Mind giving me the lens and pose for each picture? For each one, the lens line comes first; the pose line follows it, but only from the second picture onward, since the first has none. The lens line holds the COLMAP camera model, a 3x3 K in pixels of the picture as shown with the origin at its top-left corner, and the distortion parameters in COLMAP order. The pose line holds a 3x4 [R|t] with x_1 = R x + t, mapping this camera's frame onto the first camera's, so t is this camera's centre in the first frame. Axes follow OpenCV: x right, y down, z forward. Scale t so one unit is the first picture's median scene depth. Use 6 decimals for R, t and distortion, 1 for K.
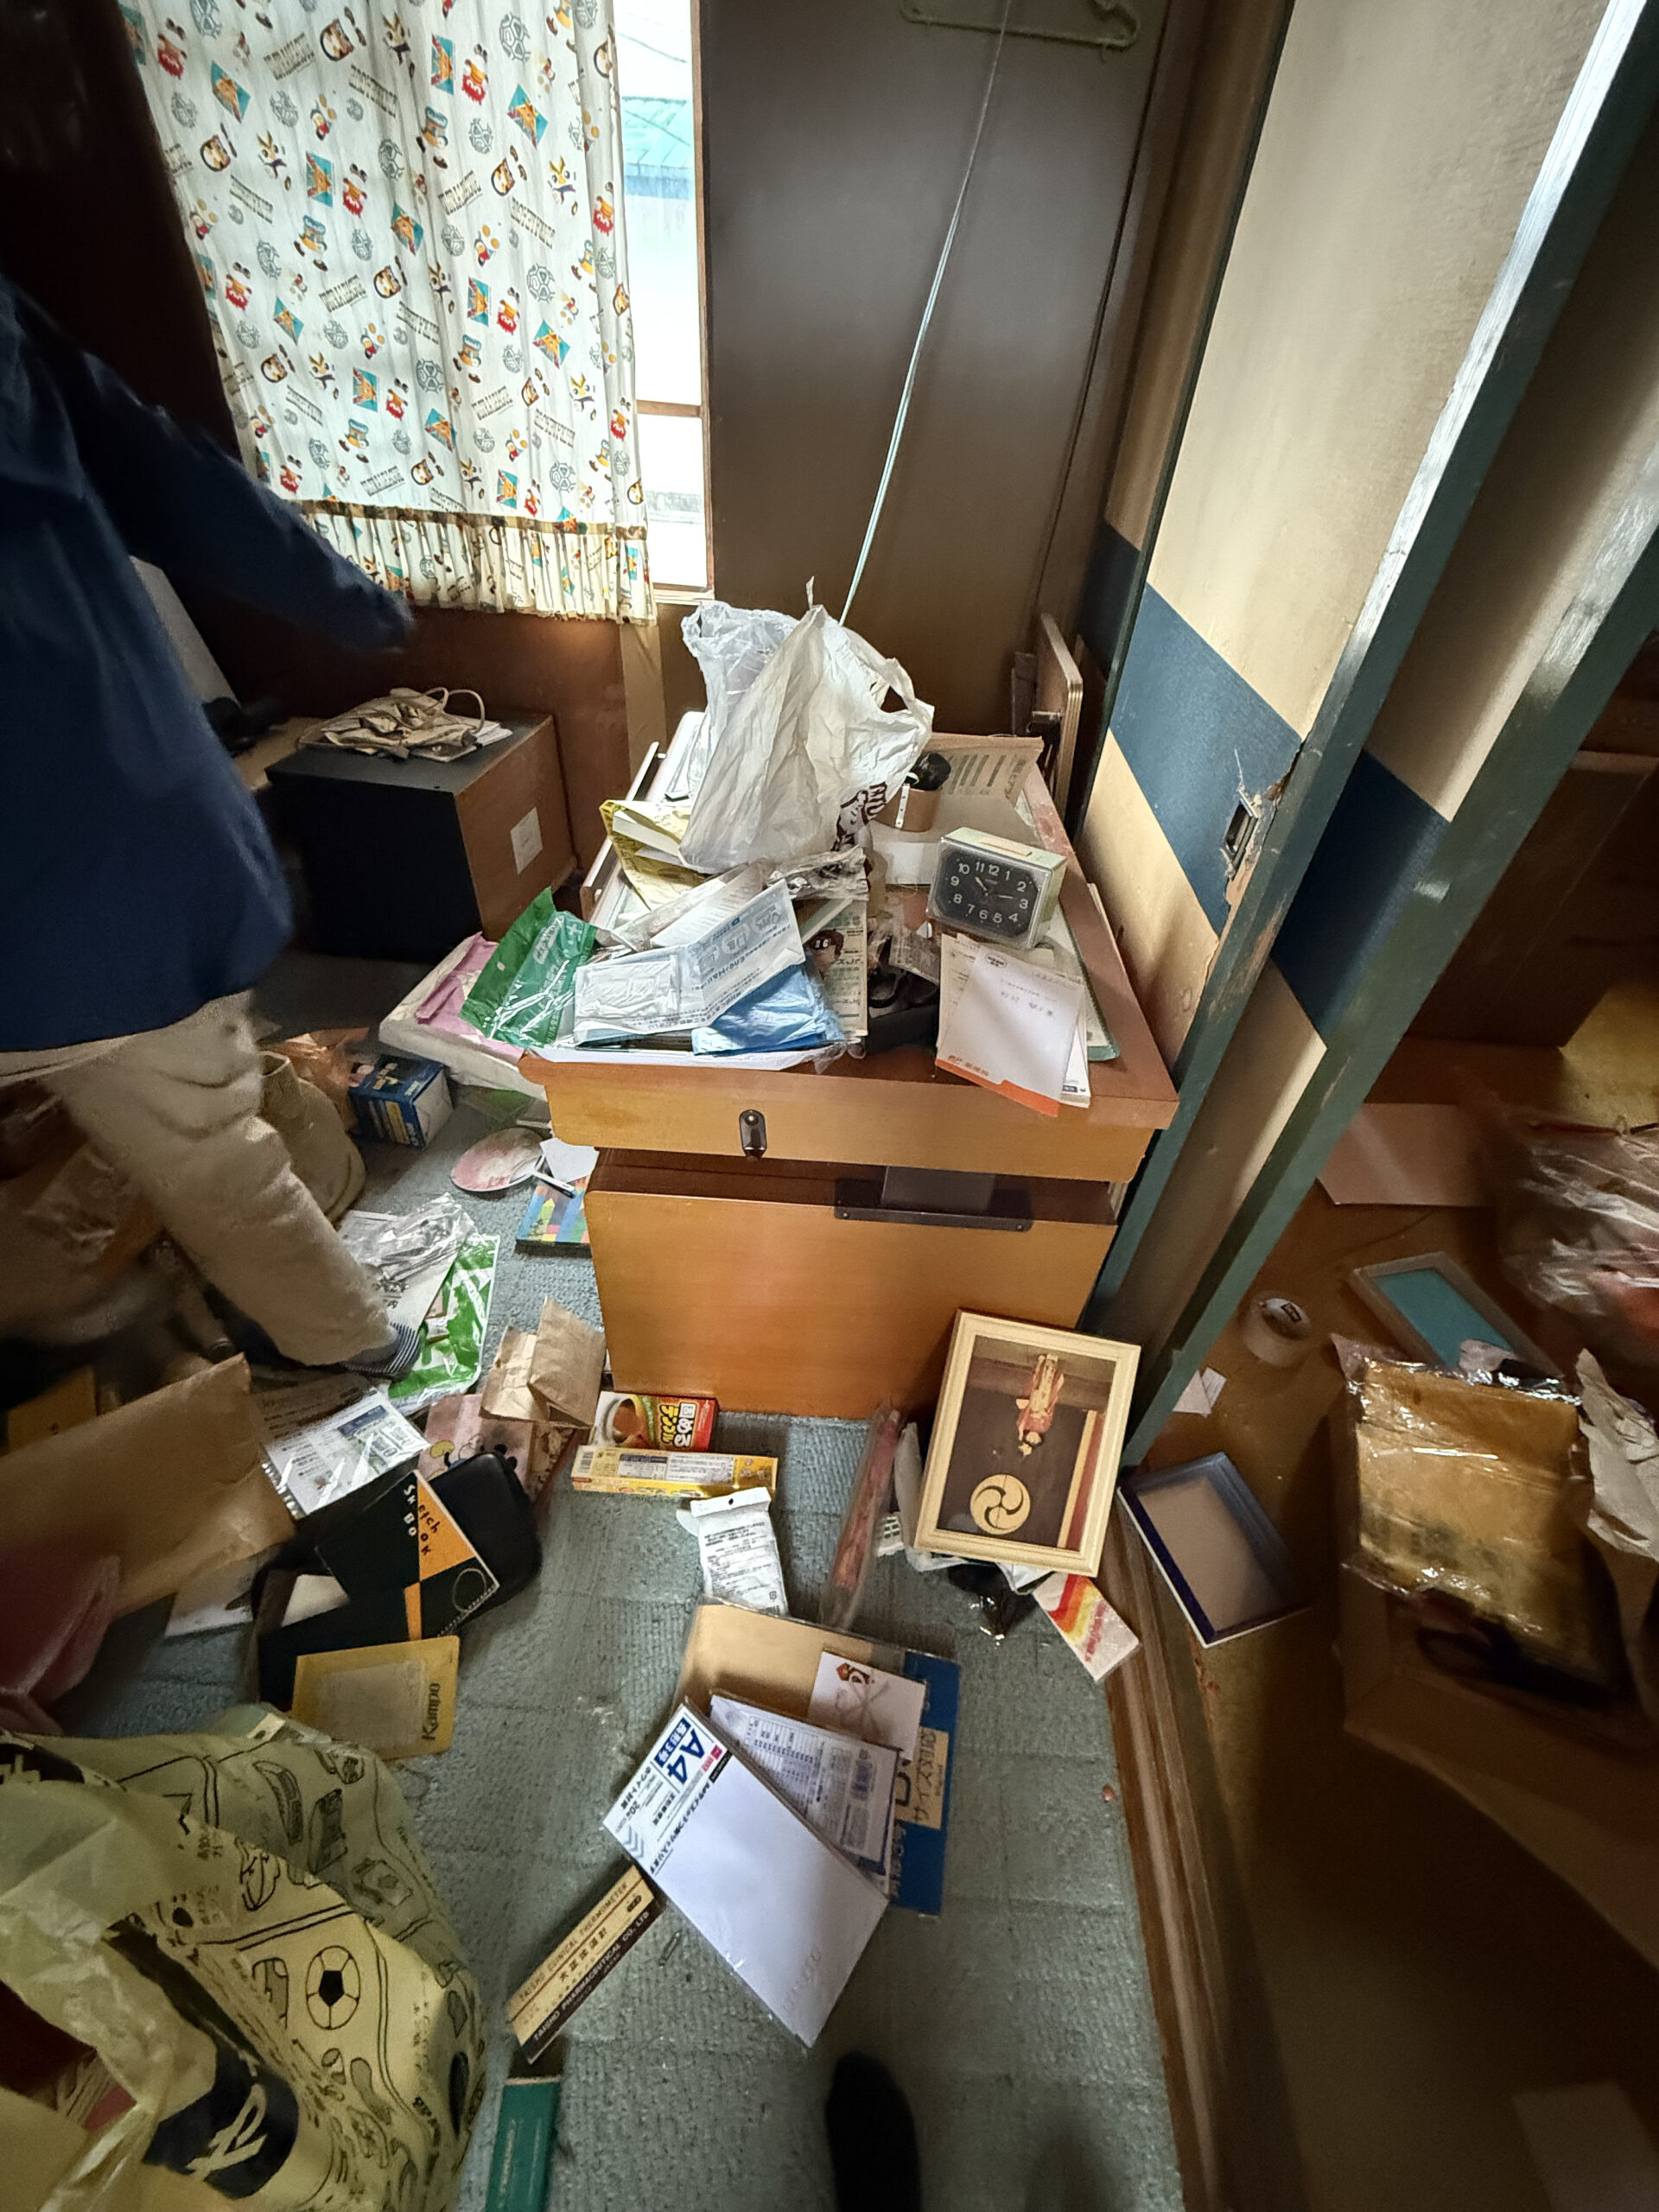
lens RADIAL K [[874.2, 0, 827.6], [0, 874.2, 1101.9], [0, 0, 1]] dist [-0.001140, -0.000033]
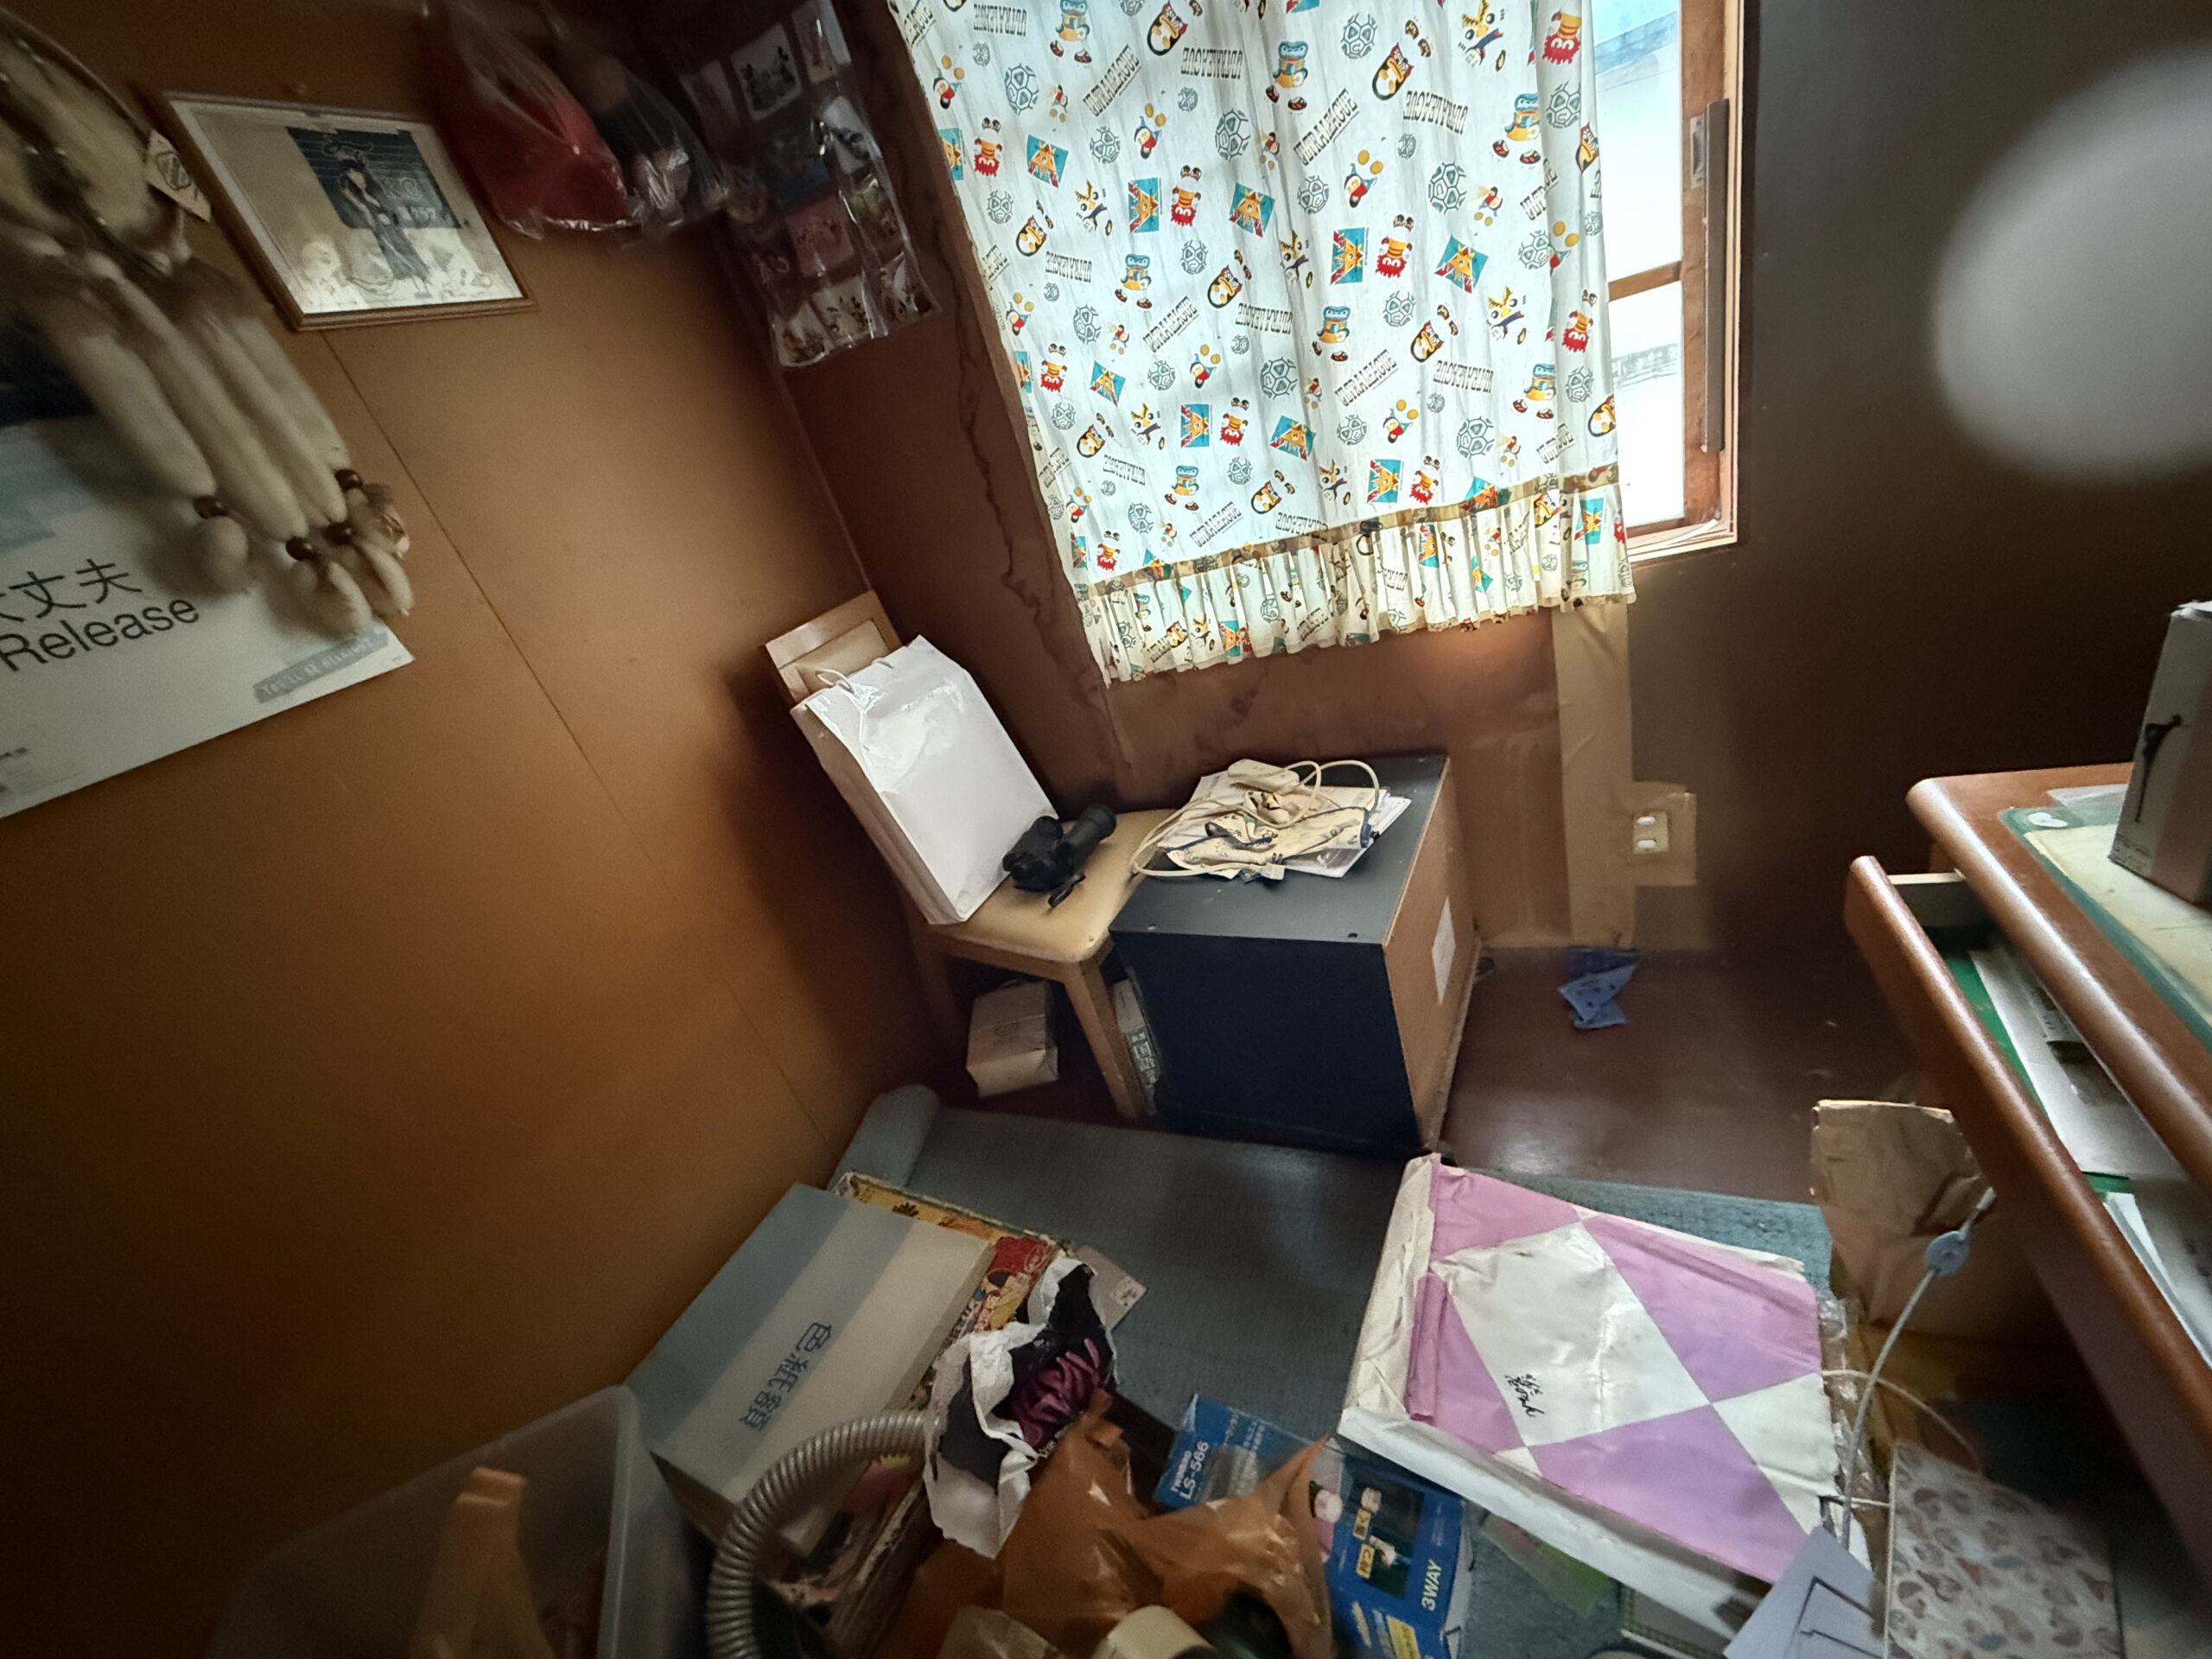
lens RADIAL K [[874.2, 0, 1104.9], [0, 874.2, 834.6], [0, 0, 1]] dist [-0.001140, -0.000033]
pose [[0.882834, -0.145775, -0.446491, -0.304473], [0.057342, 0.976957, -0.205587, -0.304532], [0.466172, 0.155896, 0.870850, 0.342194]]
